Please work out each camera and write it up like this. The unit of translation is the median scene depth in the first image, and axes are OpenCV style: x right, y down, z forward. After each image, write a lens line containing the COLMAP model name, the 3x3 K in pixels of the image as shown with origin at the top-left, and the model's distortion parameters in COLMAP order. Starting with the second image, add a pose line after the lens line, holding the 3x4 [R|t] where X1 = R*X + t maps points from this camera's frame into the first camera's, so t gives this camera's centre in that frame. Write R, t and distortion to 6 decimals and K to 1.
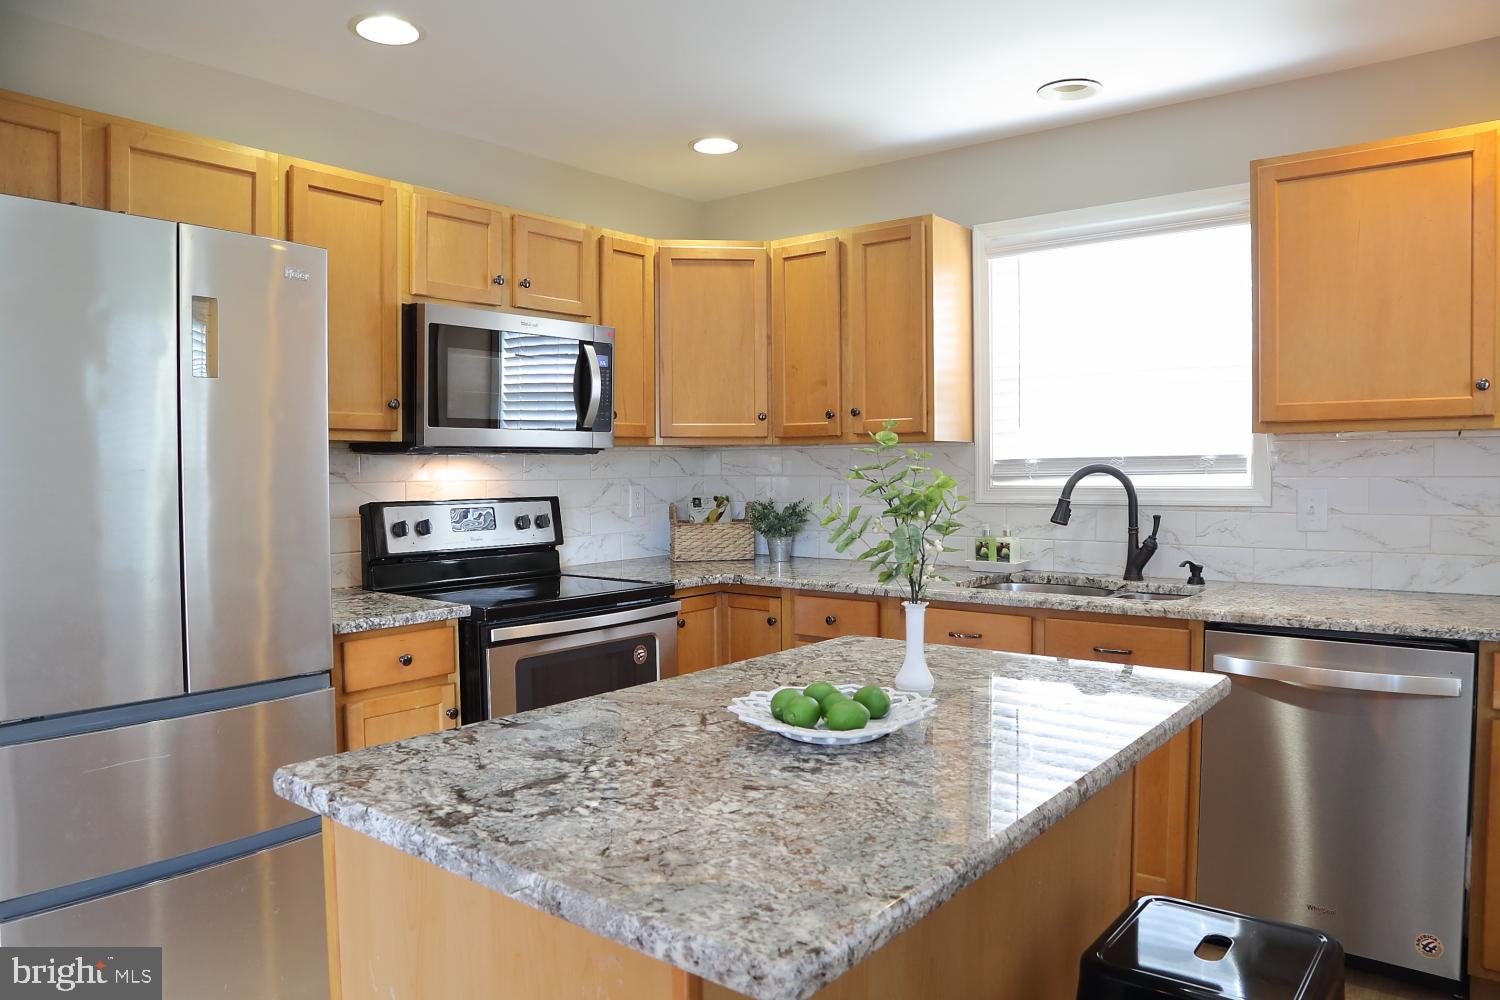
lens RADIAL K [[1020.7, 0, 728.0], [0, 1020.7, 504.6], [0, 0, 1]] dist [-0.112520, 0.056762]
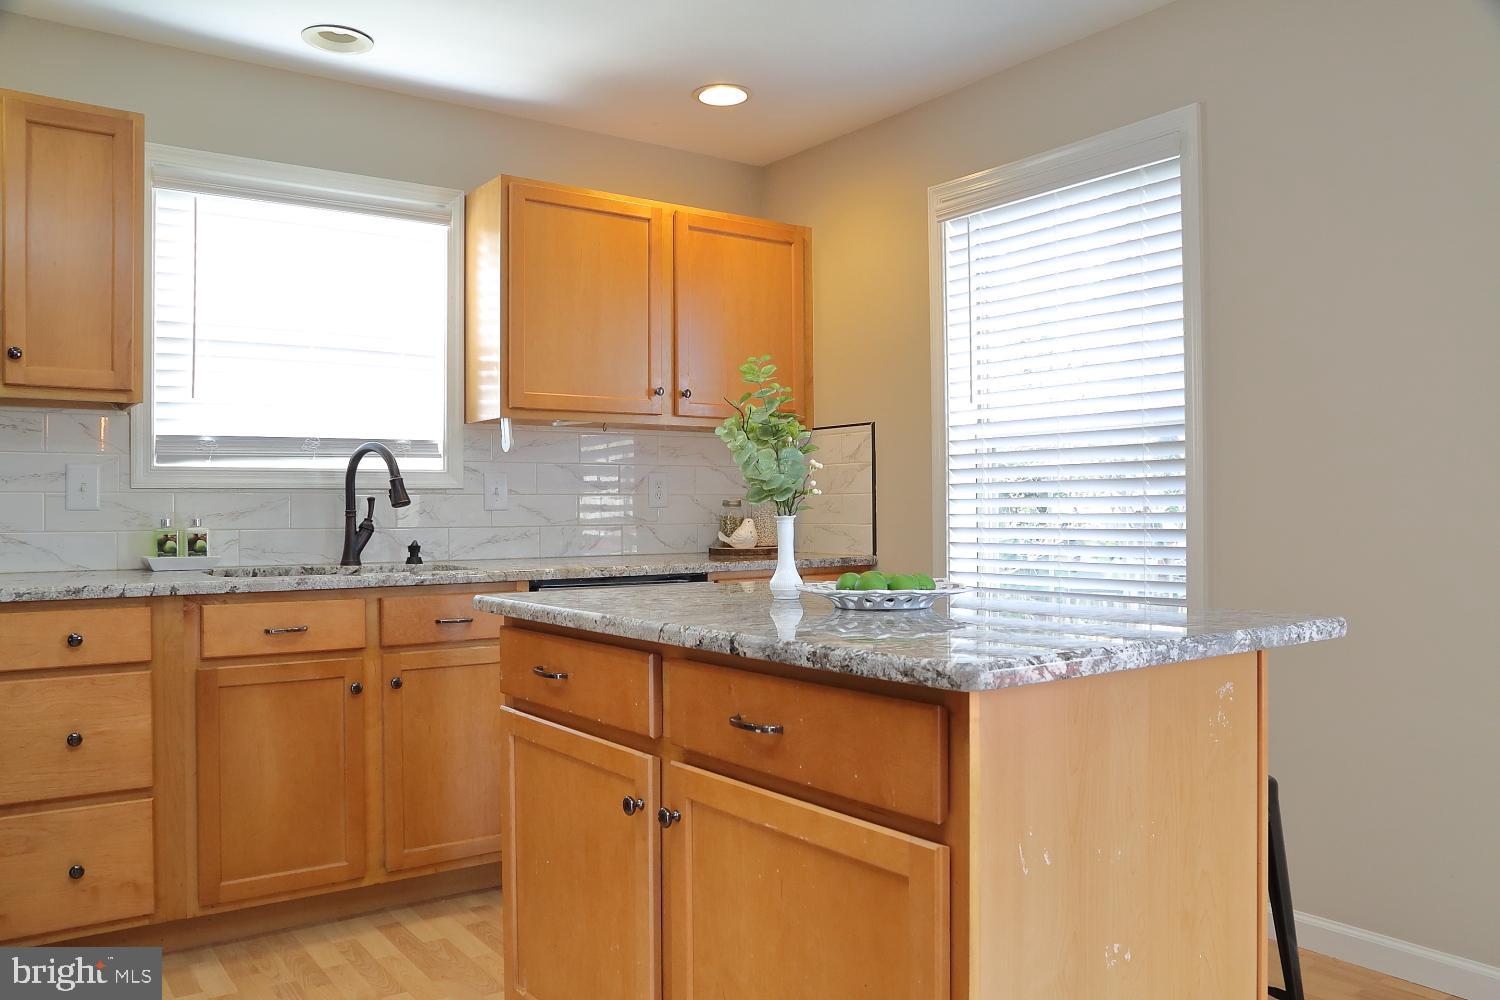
lens RADIAL K [[1146.3, 0, 750.0], [0, 1146.3, 500.0], [0, 0, 1]] dist [-0.089250, 0.001092]
pose [[0.261511, 0.016765, 0.965055, -0.533710], [0.037260, 0.998929, -0.027450, 0.056133], [-0.964481, 0.043137, 0.260606, 0.346041]]
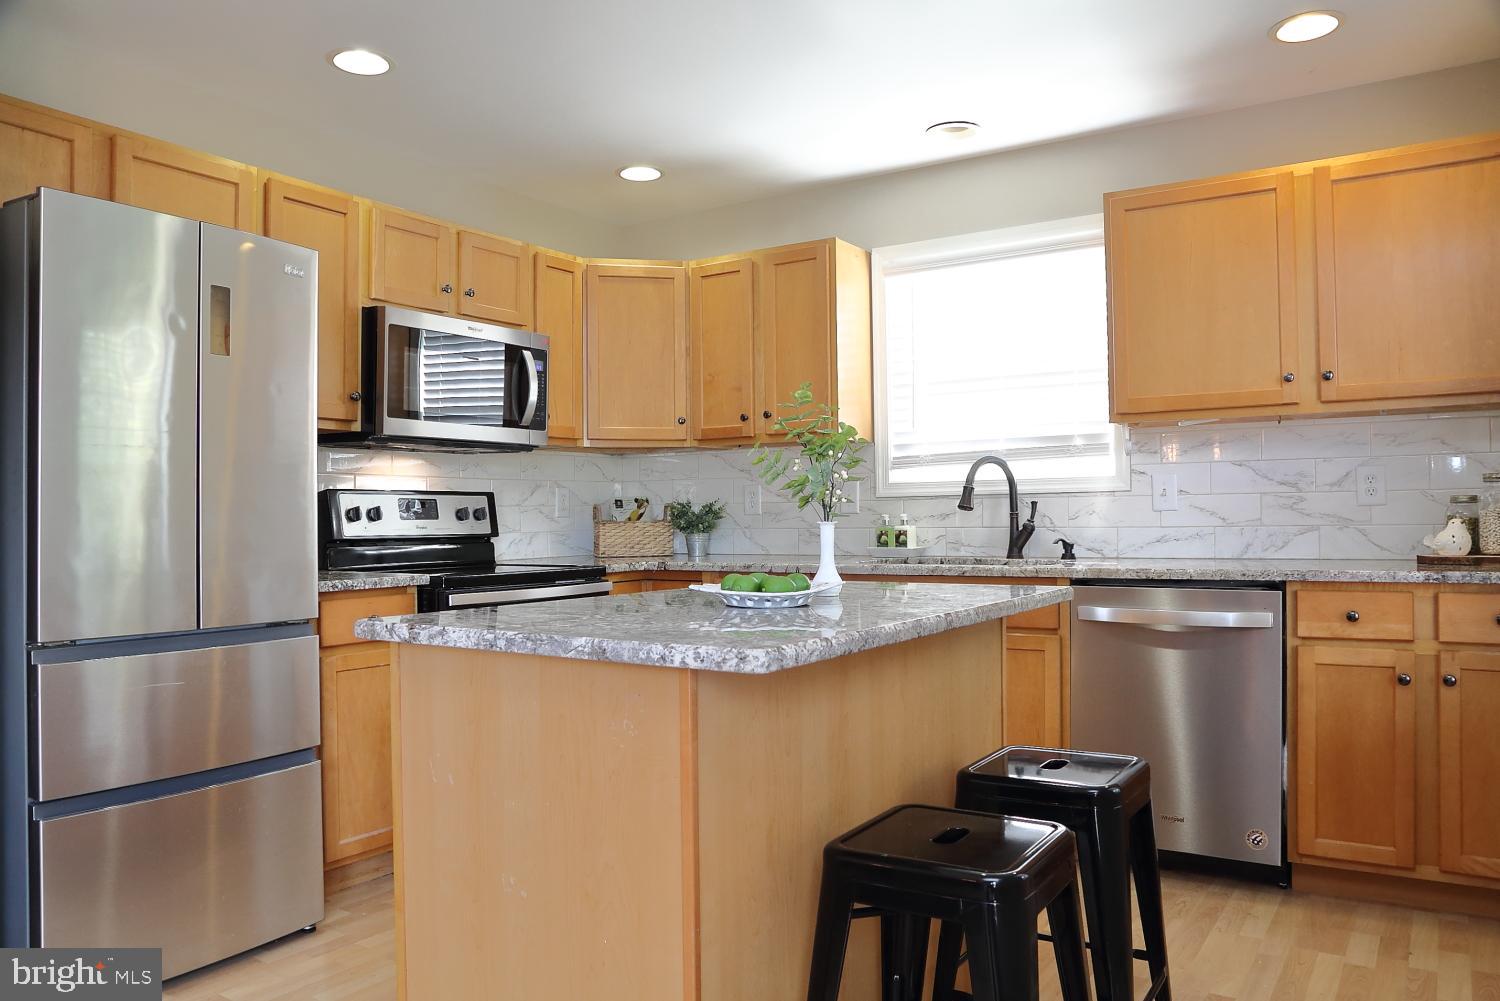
lens RADIAL K [[1083.8, 0, 721.2], [0, 1083.8, 499.7], [0, 0, 1]] dist [-0.089743, 0.058711]
pose [[0.995615, -0.001129, 0.093539, -0.038980], [0.005965, 0.998658, -0.051440, 0.068555], [-0.093356, 0.051772, 0.994286, -0.178535]]
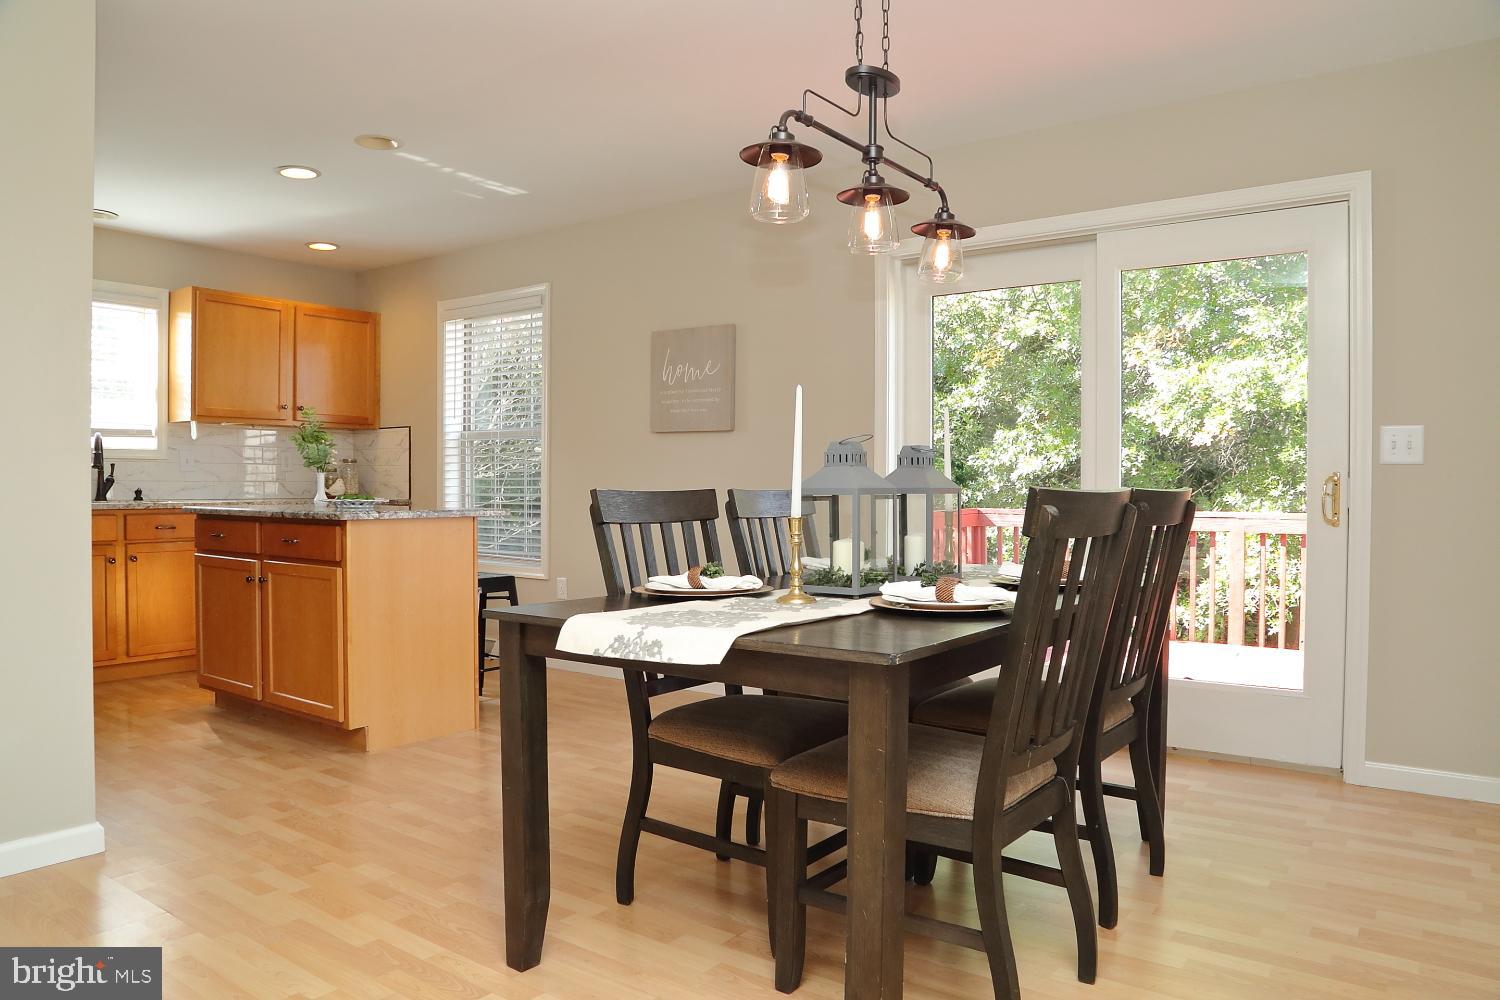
lens RADIAL K [[1020.7, 0, 728.0], [0, 1020.7, 504.6], [0, 0, 1]] dist [-0.112520, 0.056762]
pose [[-0.031679, -0.008851, 0.999459, -1.292049], [0.027974, 0.999561, 0.009739, 0.093870], [-0.999107, 0.028268, -0.031418, -0.014739]]
